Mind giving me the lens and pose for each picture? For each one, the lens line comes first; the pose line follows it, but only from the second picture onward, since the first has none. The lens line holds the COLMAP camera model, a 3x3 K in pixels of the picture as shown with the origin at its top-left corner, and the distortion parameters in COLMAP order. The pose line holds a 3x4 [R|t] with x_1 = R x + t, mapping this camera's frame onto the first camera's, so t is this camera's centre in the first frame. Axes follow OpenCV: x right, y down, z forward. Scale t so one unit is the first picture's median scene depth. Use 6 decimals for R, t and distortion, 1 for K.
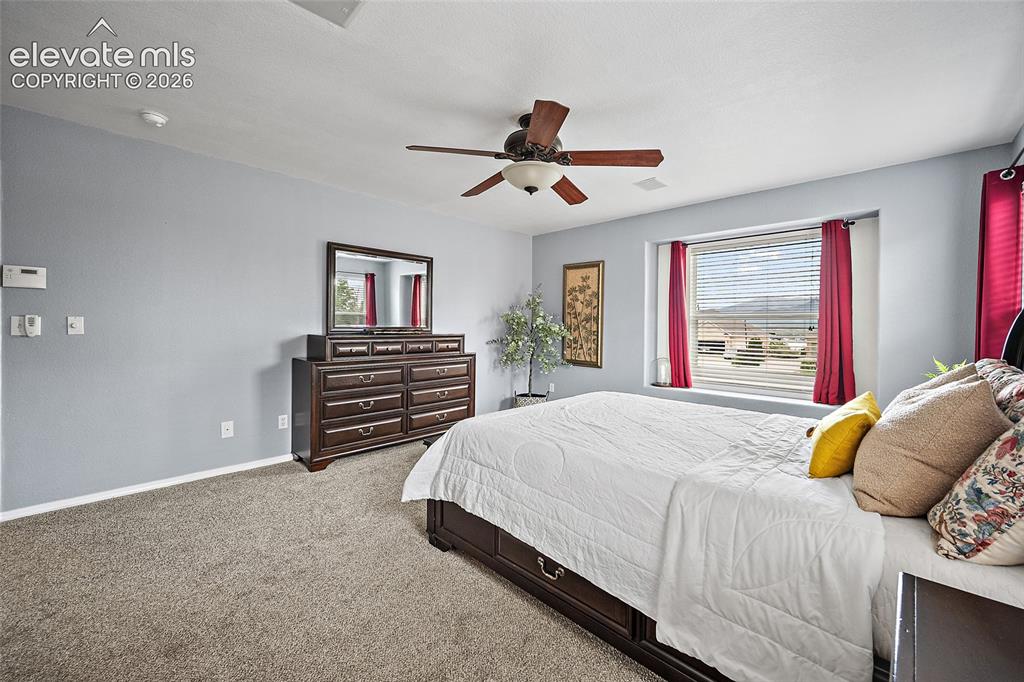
lens RADIAL K [[403.4, 0, 509.8], [0, 403.4, 335.8], [0, 0, 1]] dist [-0.009582, 0.003508]
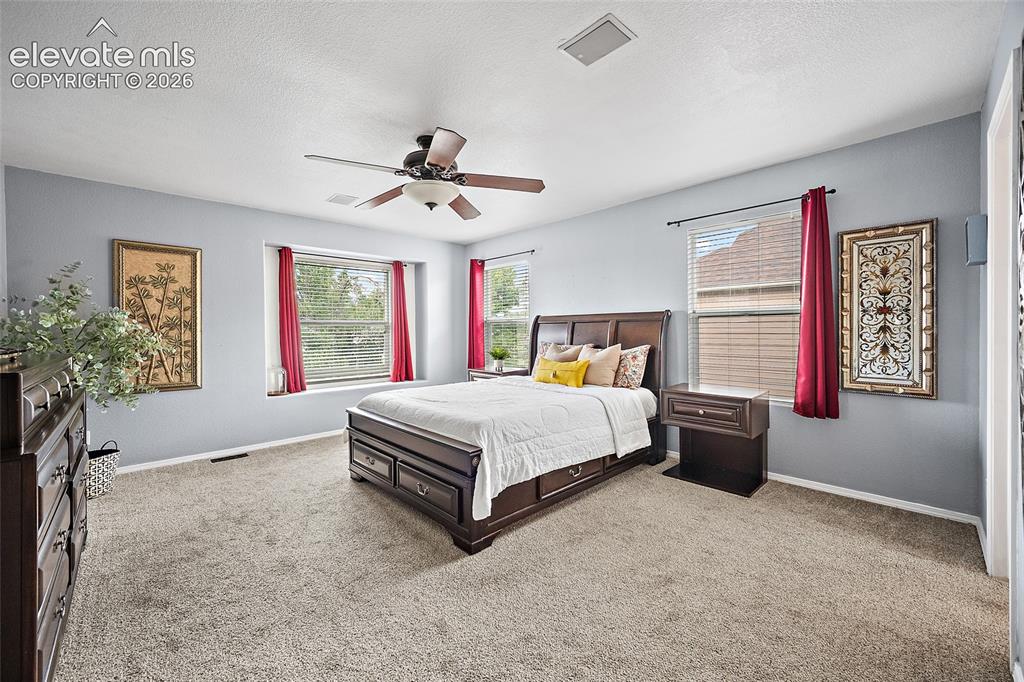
lens RADIAL K [[403.4, 0, 515.4], [0, 403.4, 331.1], [0, 0, 1]] dist [-0.009582, 0.003508]
pose [[0.028798, -0.013355, 0.999496, -0.507544], [0.034351, 0.999333, 0.012363, -0.017594], [-0.998995, 0.033978, 0.029237, 0.368466]]
